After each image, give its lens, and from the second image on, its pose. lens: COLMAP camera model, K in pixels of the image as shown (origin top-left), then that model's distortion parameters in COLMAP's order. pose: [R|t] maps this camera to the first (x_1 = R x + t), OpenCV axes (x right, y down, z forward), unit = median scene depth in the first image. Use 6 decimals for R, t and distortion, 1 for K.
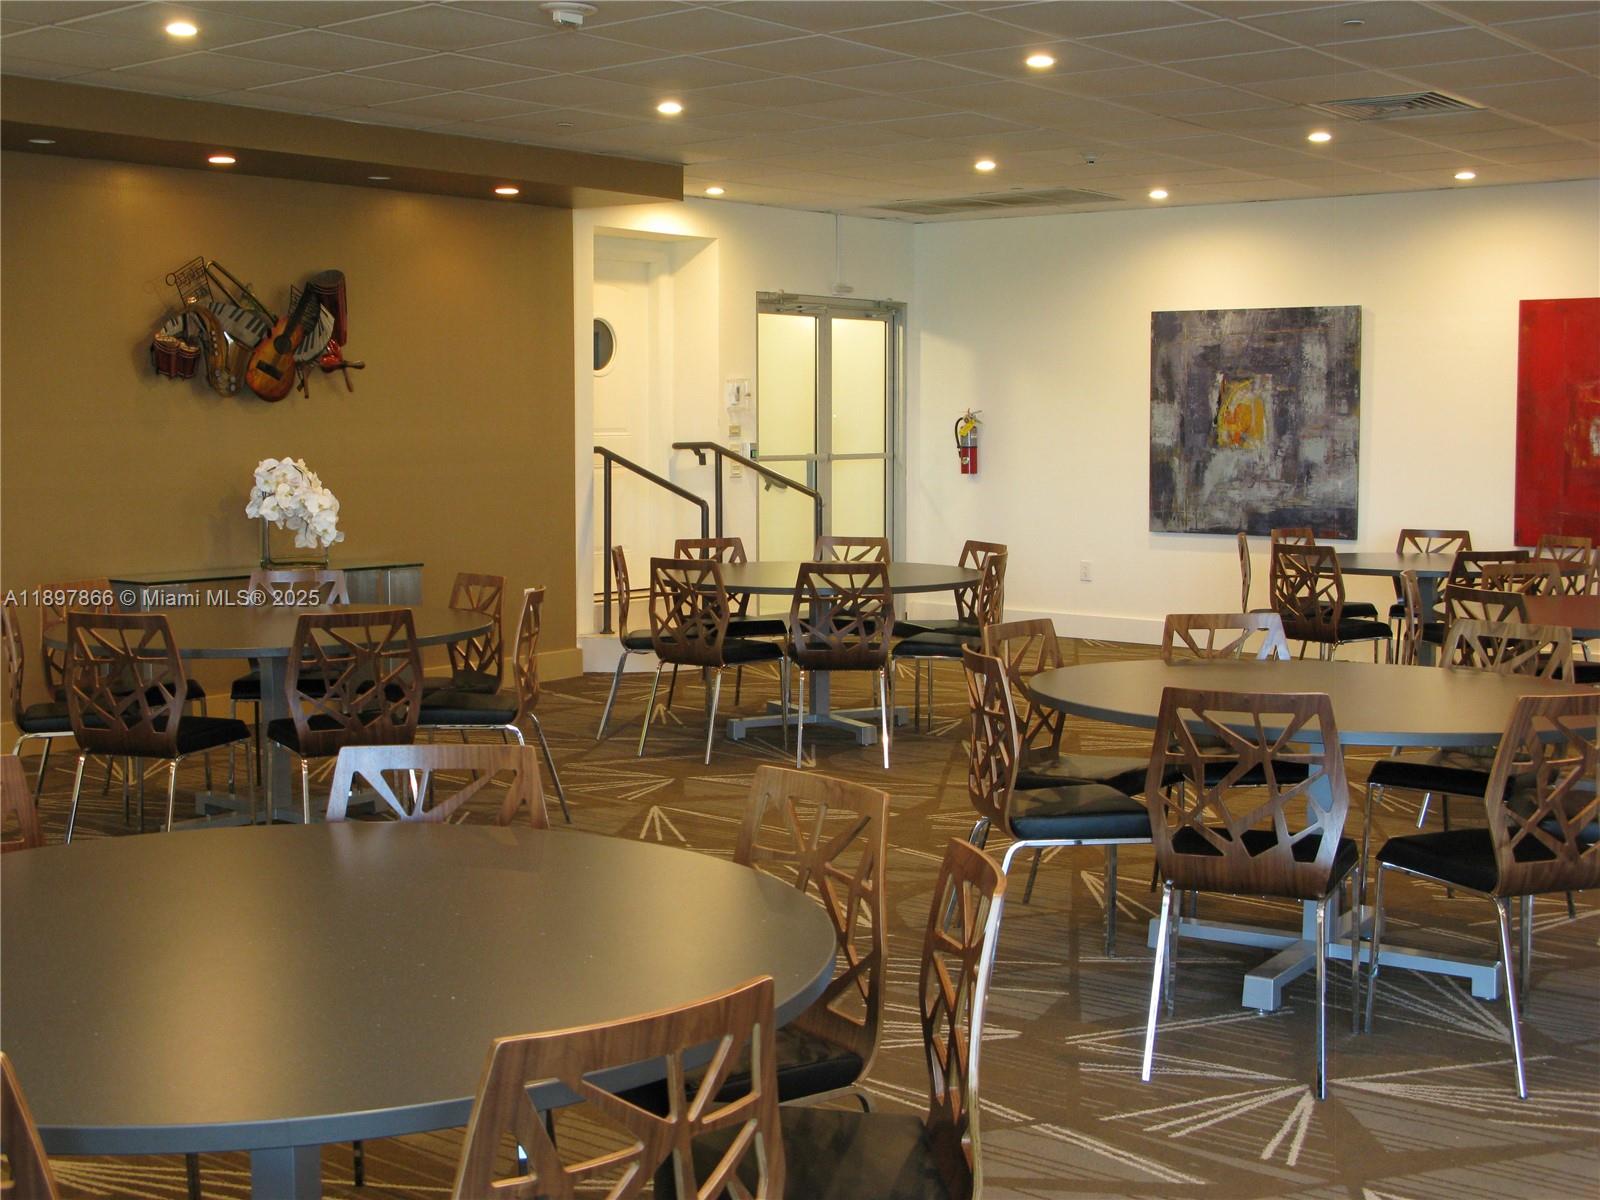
lens RADIAL K [[1961.2, 0, 800.0], [0, 1961.2, 600.0], [0, 0, 1]] dist [-0.128295, 0.304108]
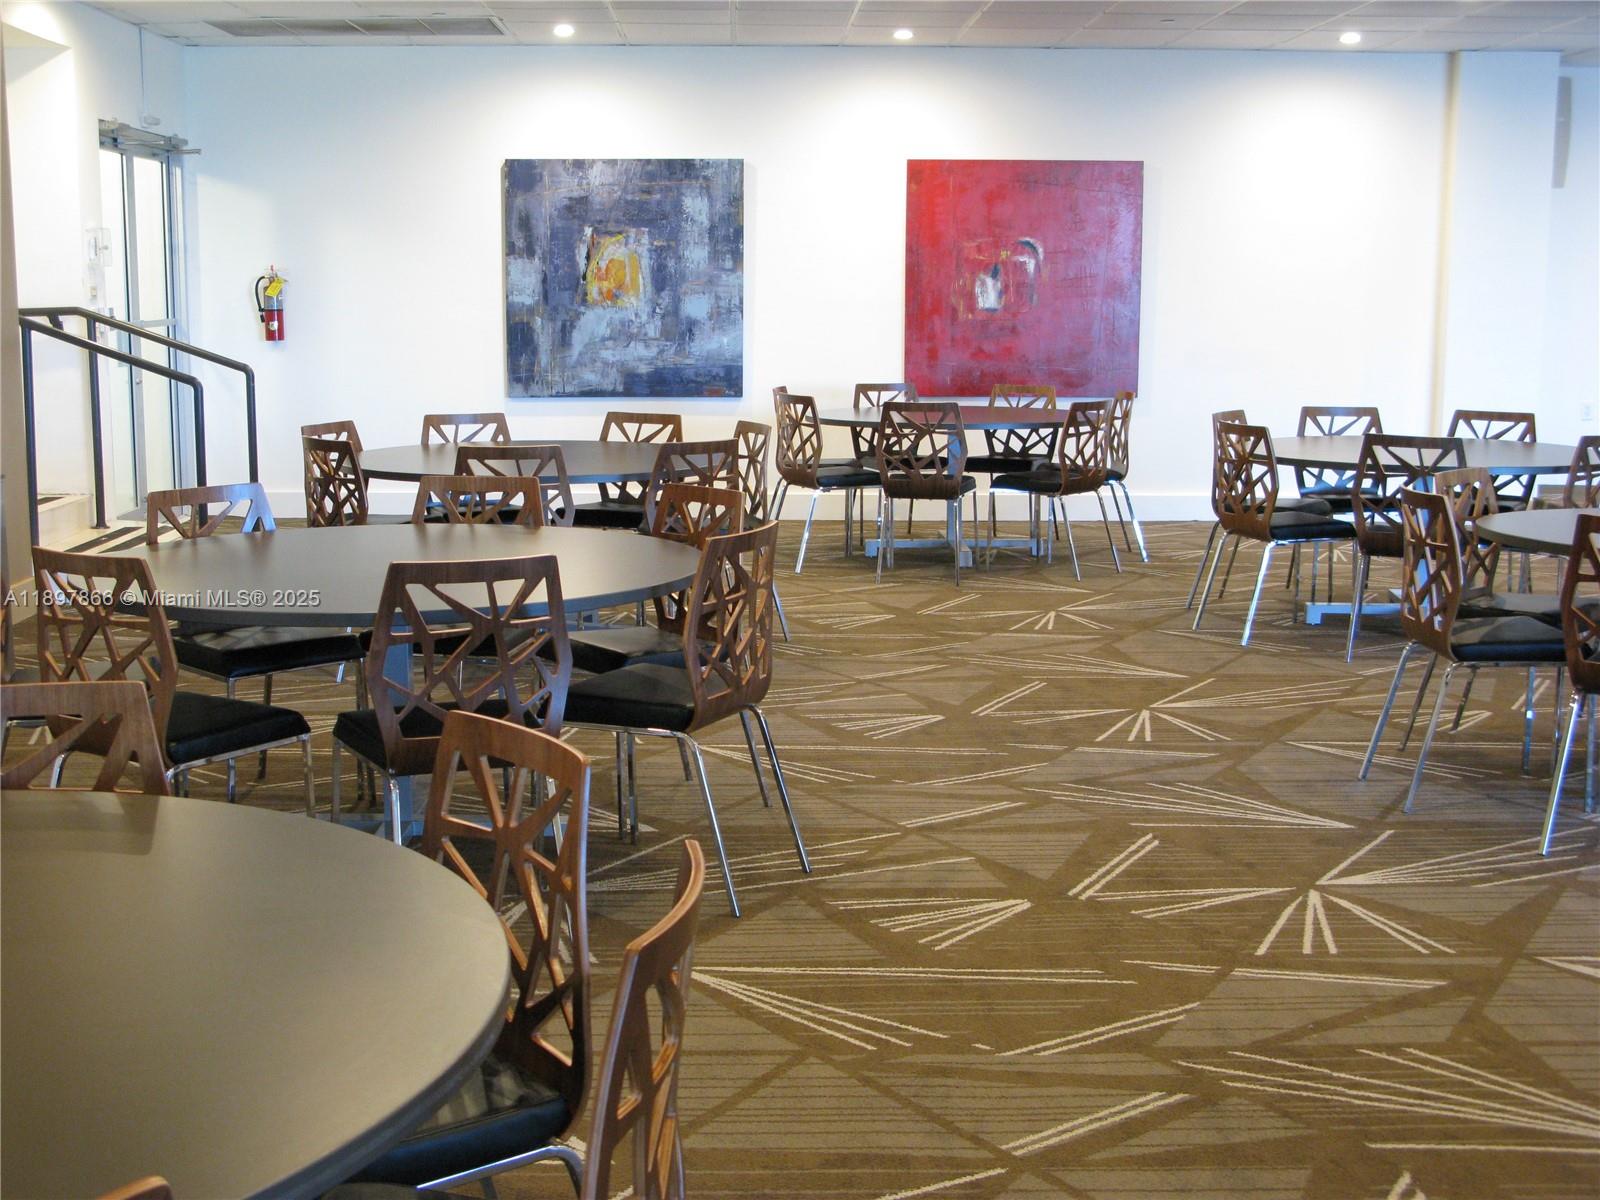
lens RADIAL K [[1961.2, 0, 800.0], [0, 1961.2, 600.0], [0, 0, 1]] dist [-0.128295, 0.304108]
pose [[0.781638, -0.086704, 0.617677, -0.310071], [0.056268, 0.996055, 0.068612, 0.005196], [-0.621190, -0.018874, 0.783433, 0.193003]]
